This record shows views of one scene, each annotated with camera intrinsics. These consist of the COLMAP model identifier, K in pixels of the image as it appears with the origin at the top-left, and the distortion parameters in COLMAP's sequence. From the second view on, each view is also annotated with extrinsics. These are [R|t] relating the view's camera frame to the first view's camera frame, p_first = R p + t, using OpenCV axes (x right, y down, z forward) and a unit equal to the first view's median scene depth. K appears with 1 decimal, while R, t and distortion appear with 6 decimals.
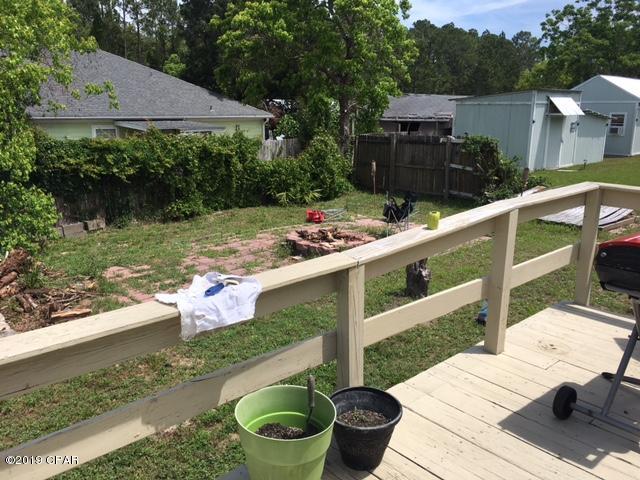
lens RADIAL K [[546.0, 0, 313.7], [0, 546.0, 239.5], [0, 0, 1]] dist [0.081917, -0.113392]
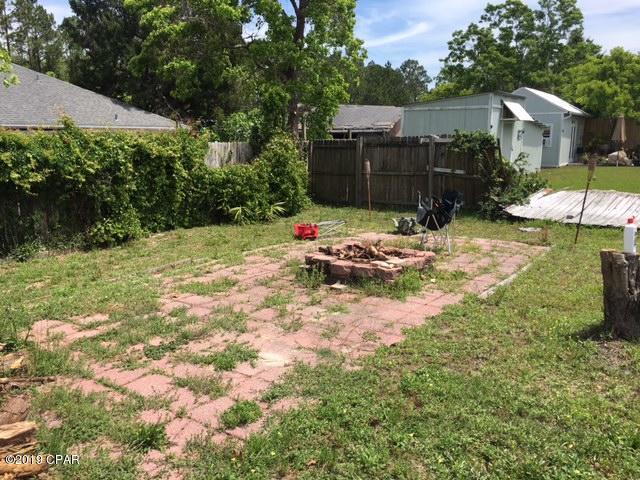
lens RADIAL K [[546.0, 0, 314.6], [0, 546.0, 241.7], [0, 0, 1]] dist [0.081917, -0.113392]
pose [[0.979208, -0.044430, 0.197934, -0.111621], [0.053856, 0.997644, -0.042492, 0.003803], [-0.195580, 0.052268, 0.979294, 0.213934]]
